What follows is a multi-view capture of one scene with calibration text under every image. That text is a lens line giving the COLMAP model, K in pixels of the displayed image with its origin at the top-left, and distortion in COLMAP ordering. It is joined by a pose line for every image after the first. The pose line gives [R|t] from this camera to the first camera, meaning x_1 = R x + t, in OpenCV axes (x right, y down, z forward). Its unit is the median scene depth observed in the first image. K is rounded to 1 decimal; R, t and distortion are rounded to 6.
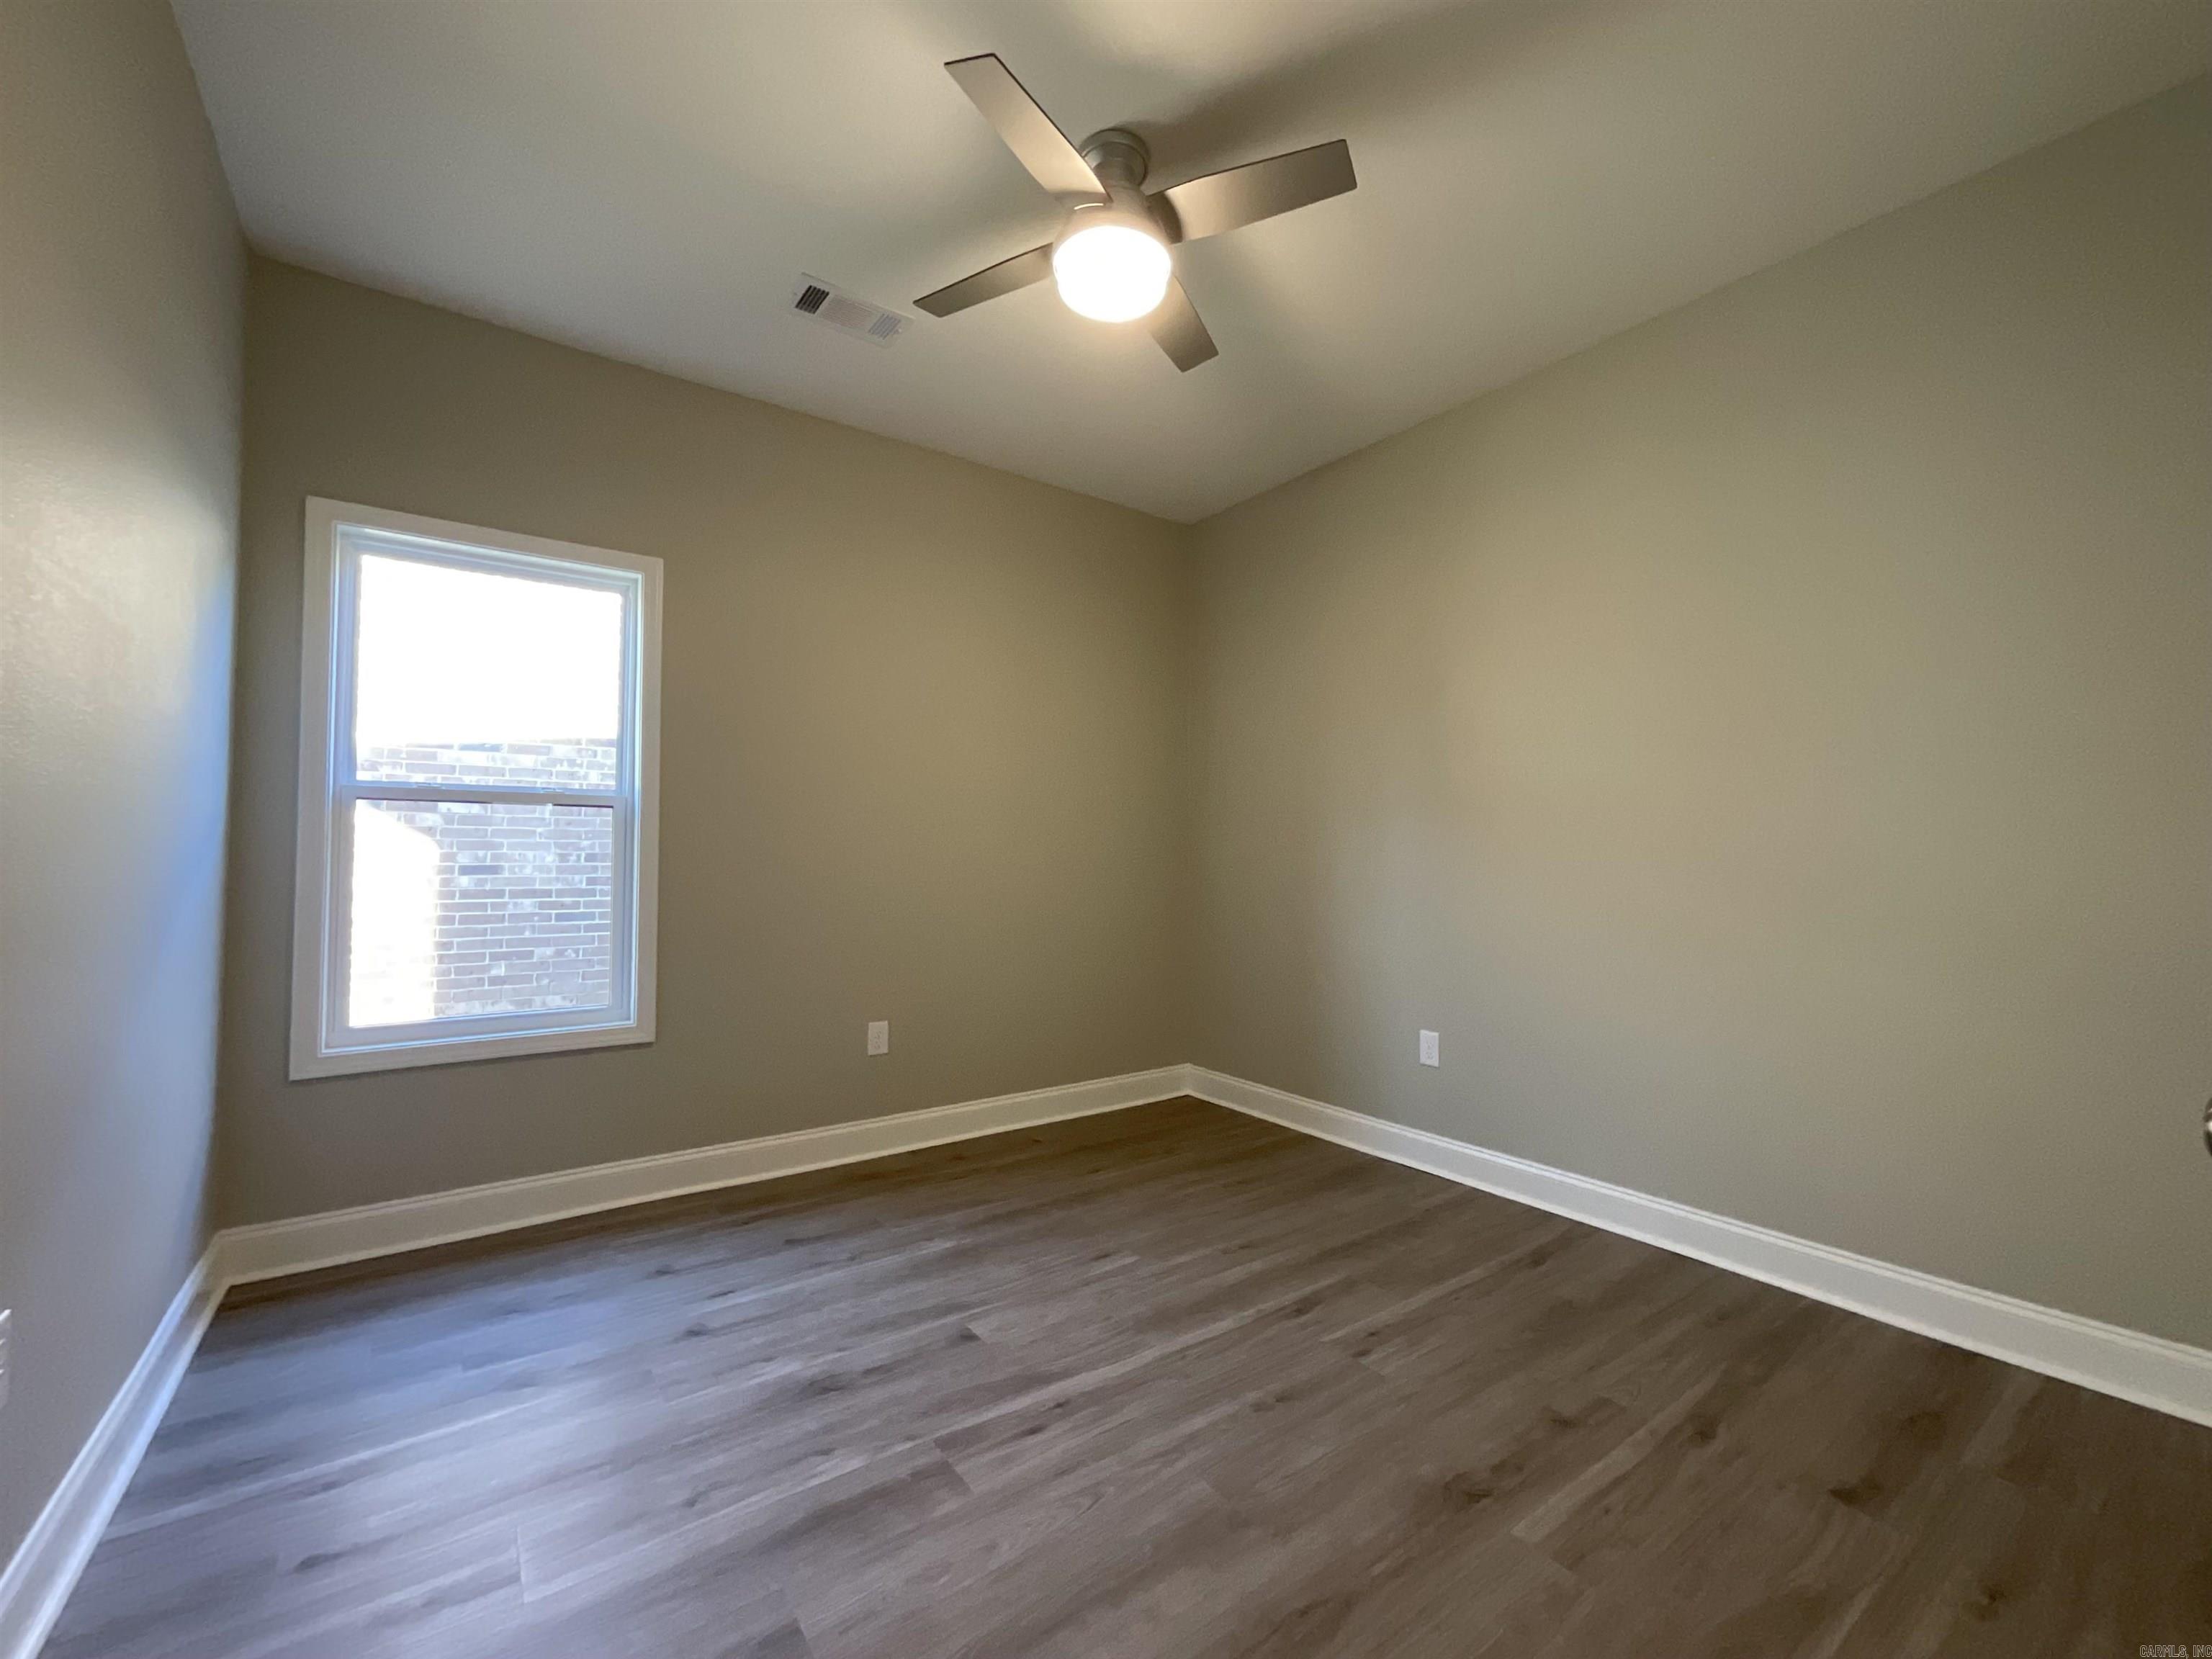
lens RADIAL K [[897.7, 0, 1097.1], [0, 897.7, 838.2], [0, 0, 1]] dist [-0.002556, 0.002201]
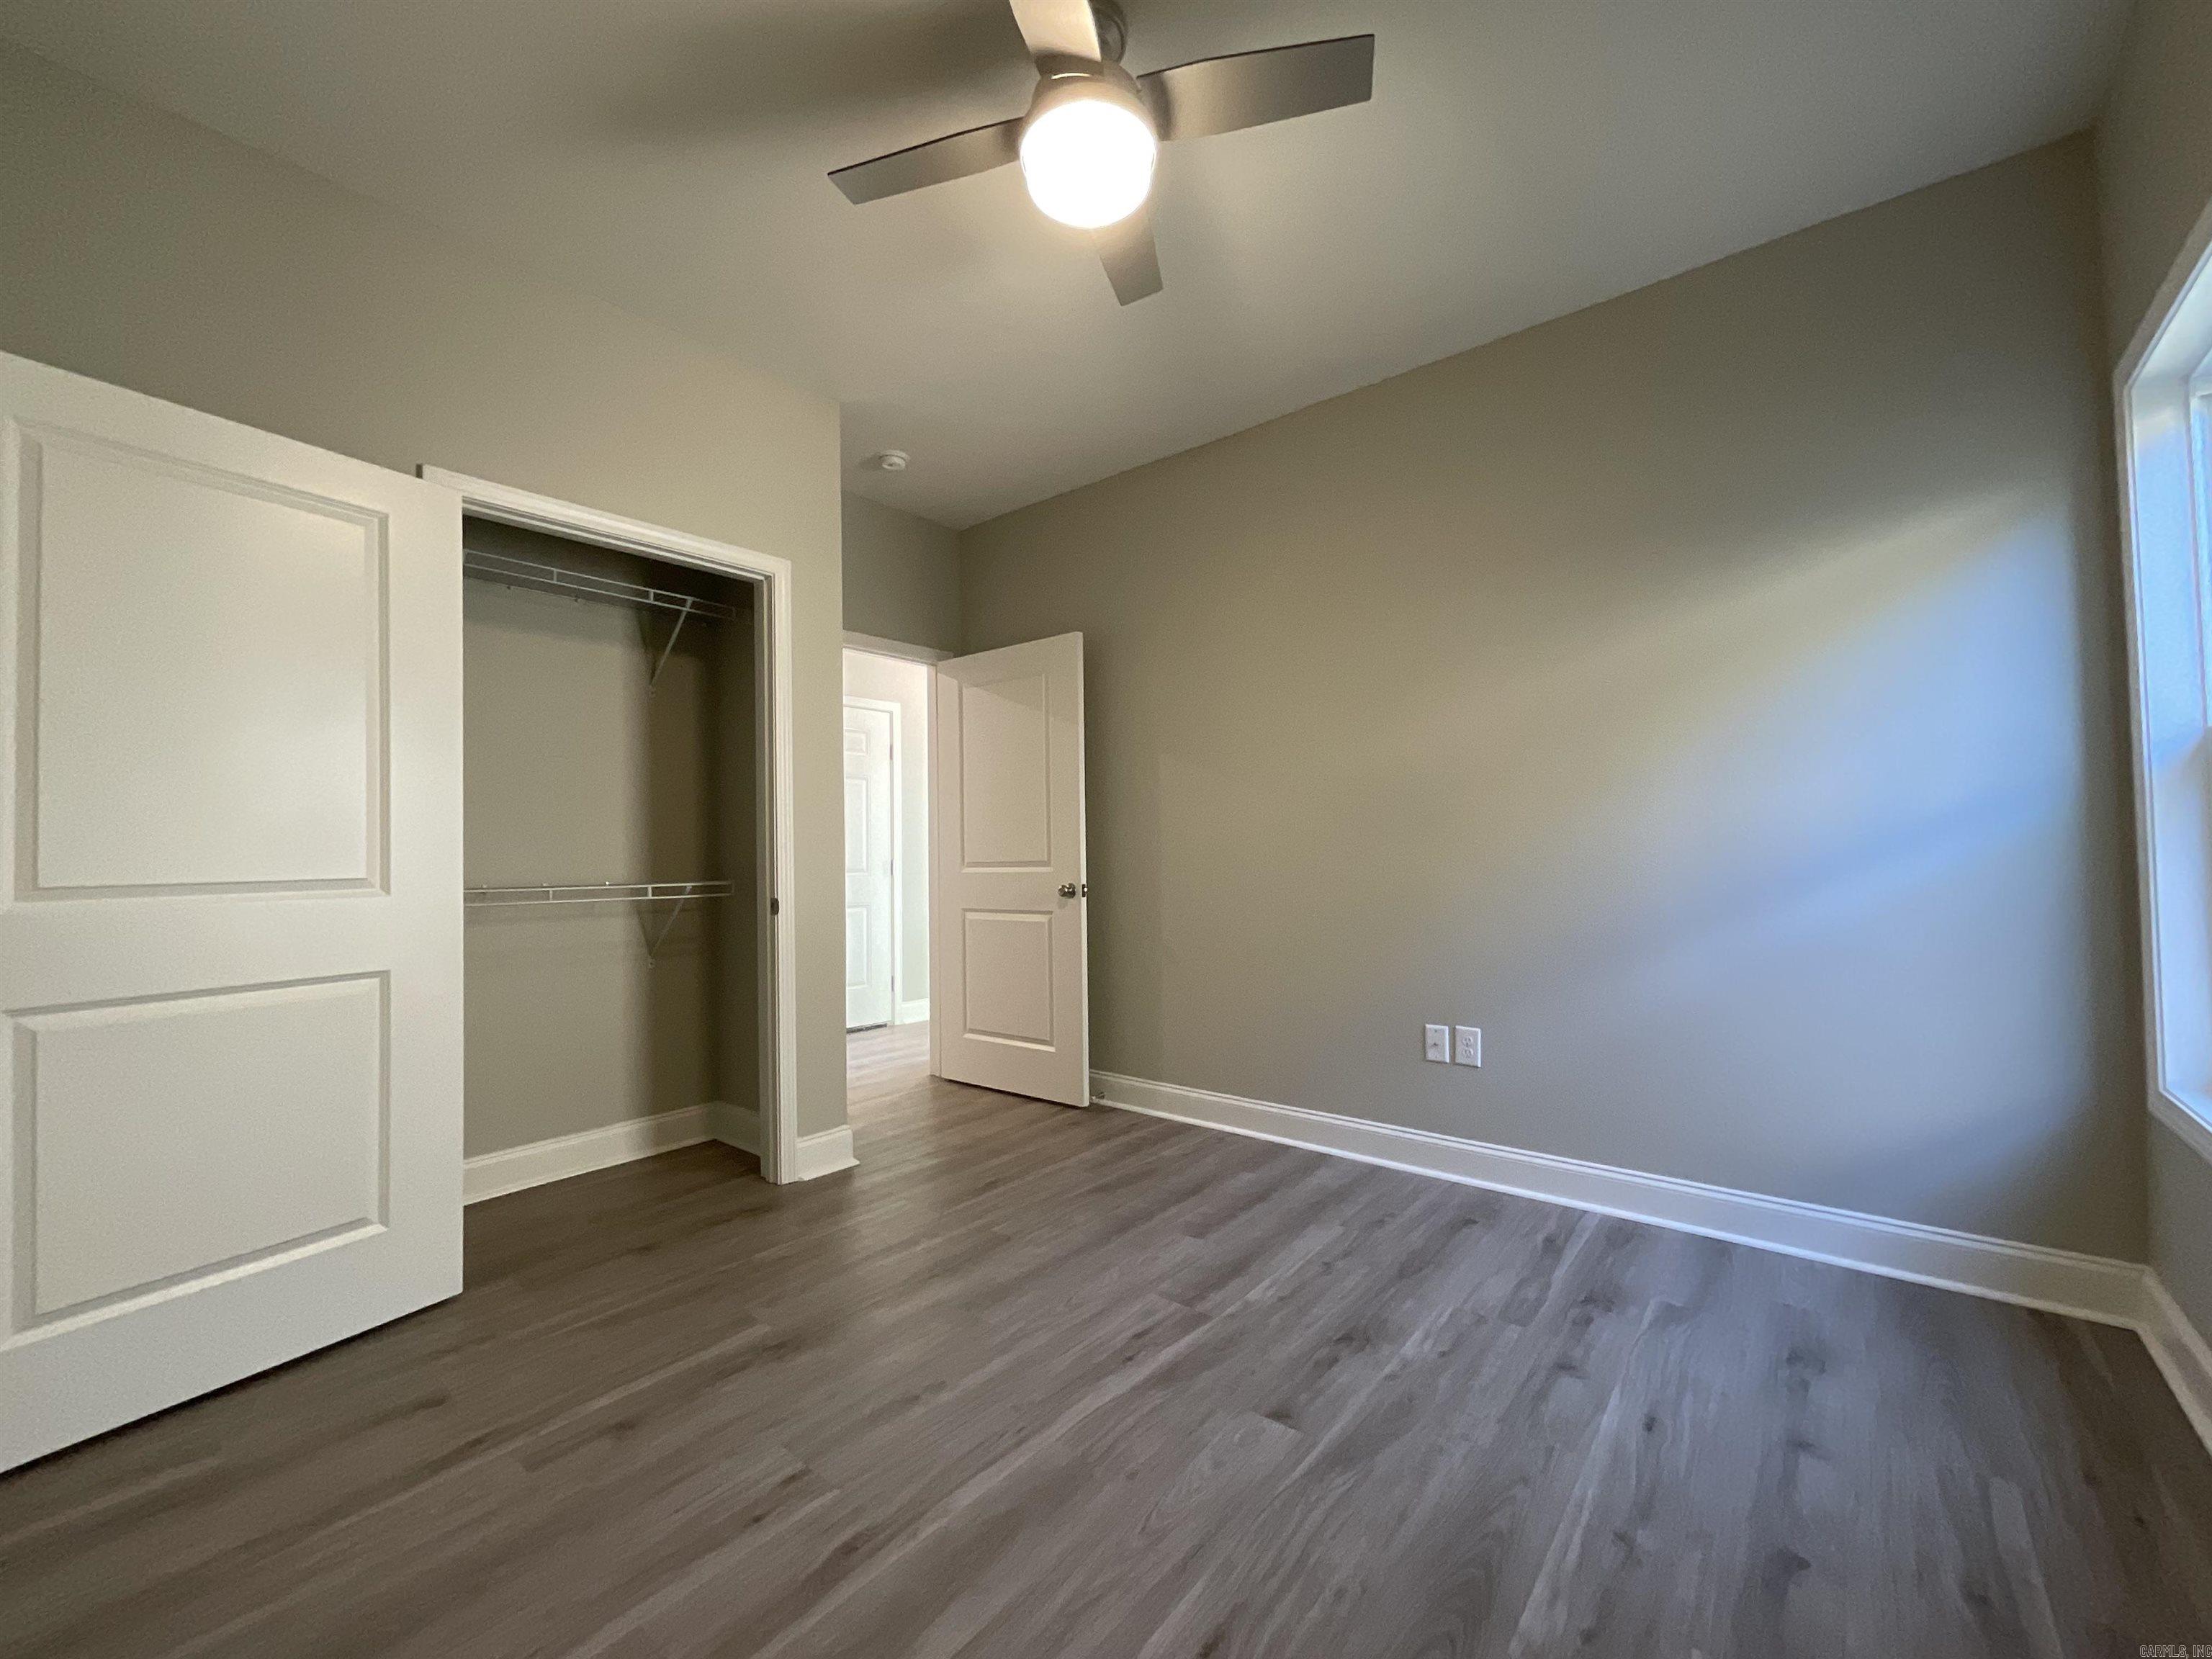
lens RADIAL K [[897.7, 0, 1109.4], [0, 897.7, 834.6], [0, 0, 1]] dist [-0.002556, 0.002201]
pose [[-0.964434, 0.003791, -0.264297, 0.244640], [0.016766, 0.998761, -0.046855, 0.060397], [0.263792, -0.049620, -0.963303, 1.930998]]
